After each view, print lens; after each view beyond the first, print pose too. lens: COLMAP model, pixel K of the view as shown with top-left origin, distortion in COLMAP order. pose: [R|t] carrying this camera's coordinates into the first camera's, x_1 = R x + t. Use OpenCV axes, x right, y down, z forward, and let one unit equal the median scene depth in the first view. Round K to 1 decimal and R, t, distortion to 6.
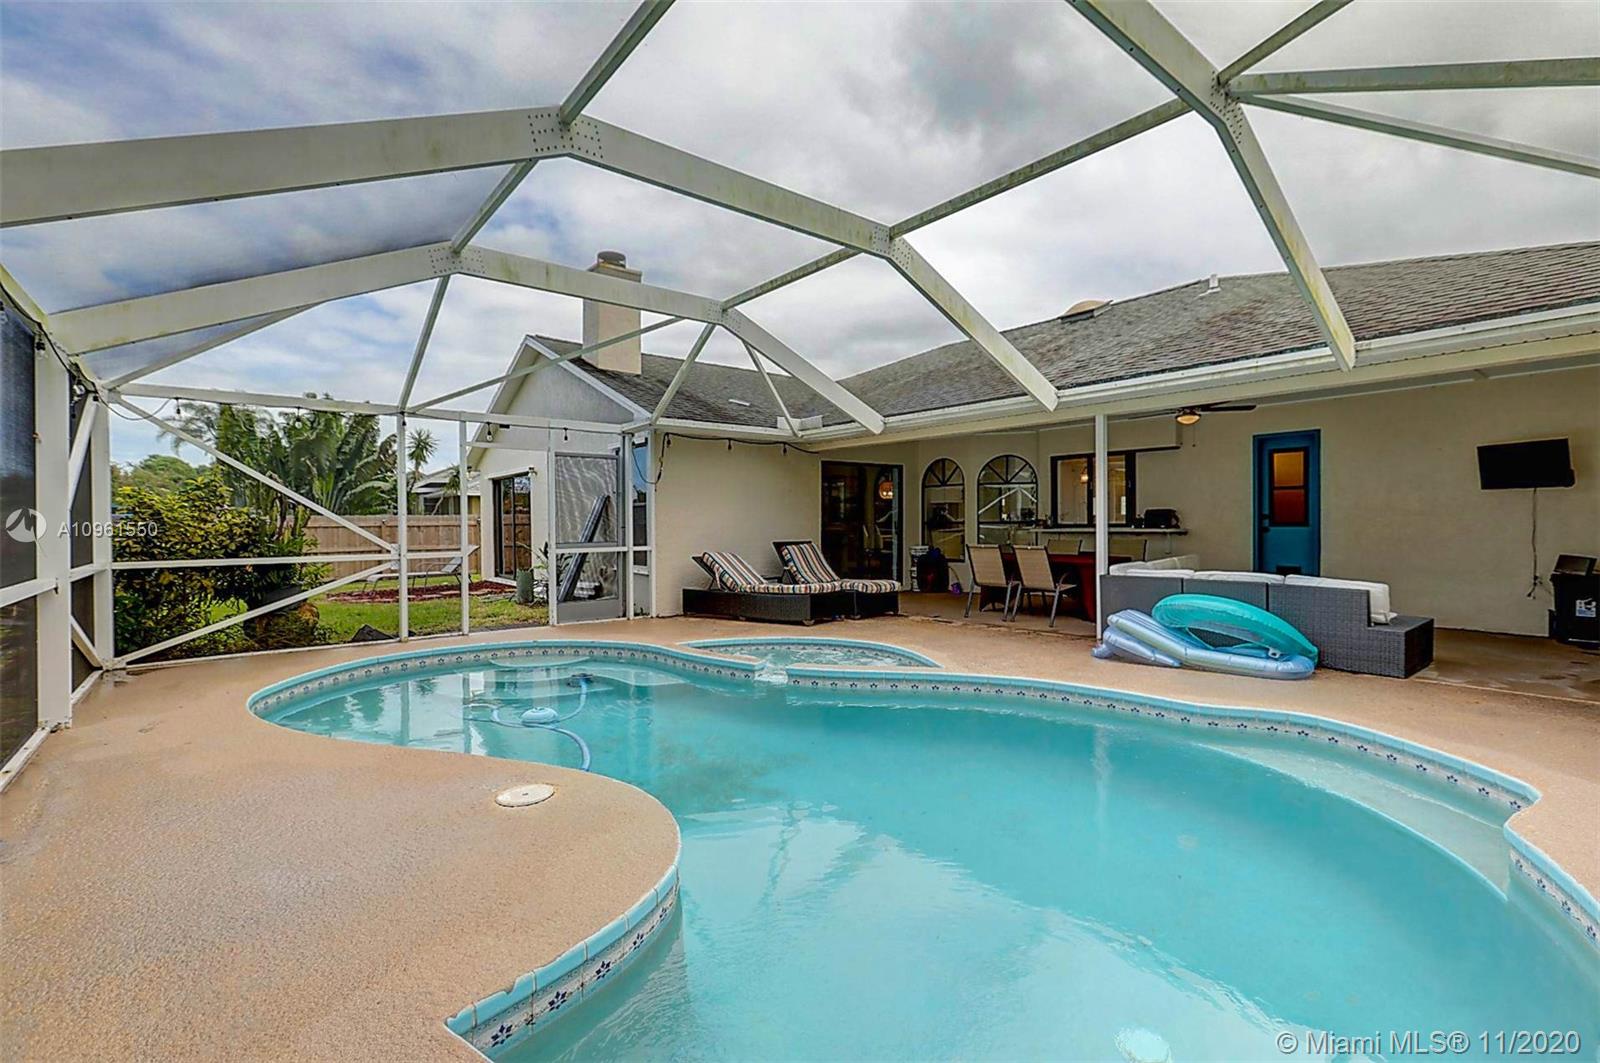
lens RADIAL K [[714.8, 0, 801.3], [0, 714.8, 526.9], [0, 0, 1]] dist [0.002930, 0.001101]
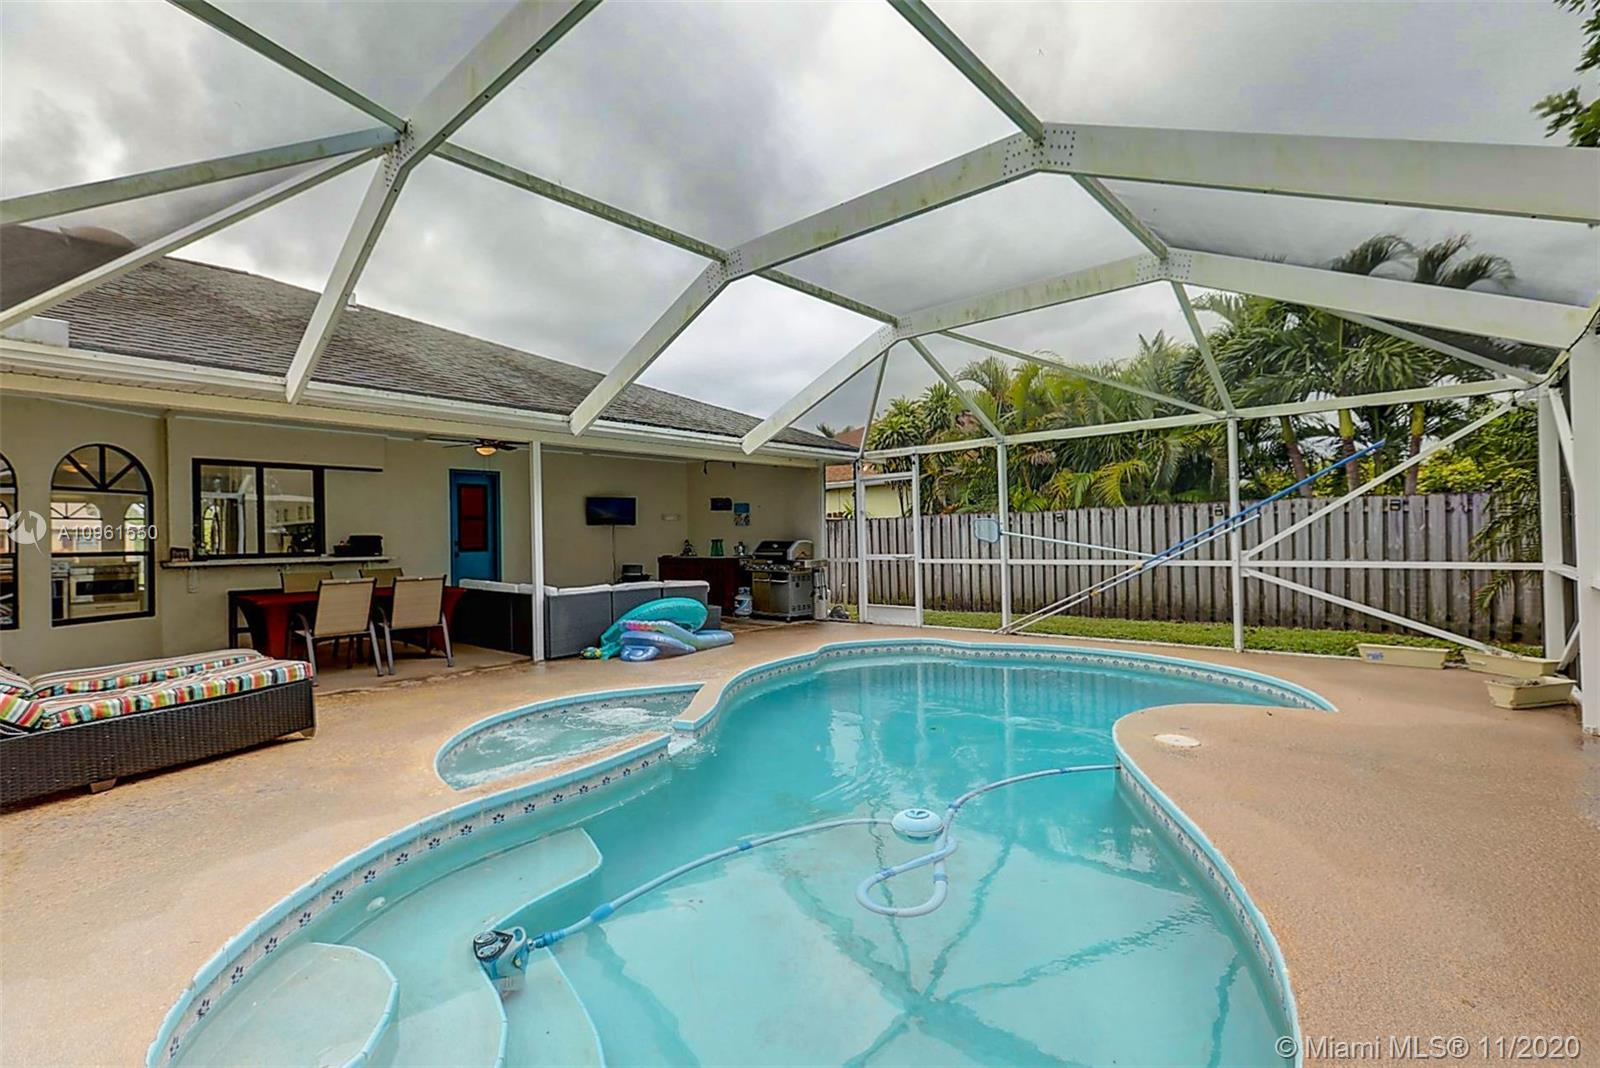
lens RADIAL K [[714.8, 0, 801.5], [0, 714.8, 540.8], [0, 0, 1]] dist [0.002930, 0.001101]
pose [[-0.145248, 0.009446, 0.989350, -0.581022], [0.022929, 0.999718, -0.006178, 0.000957], [-0.989129, 0.021788, -0.145424, 0.691699]]
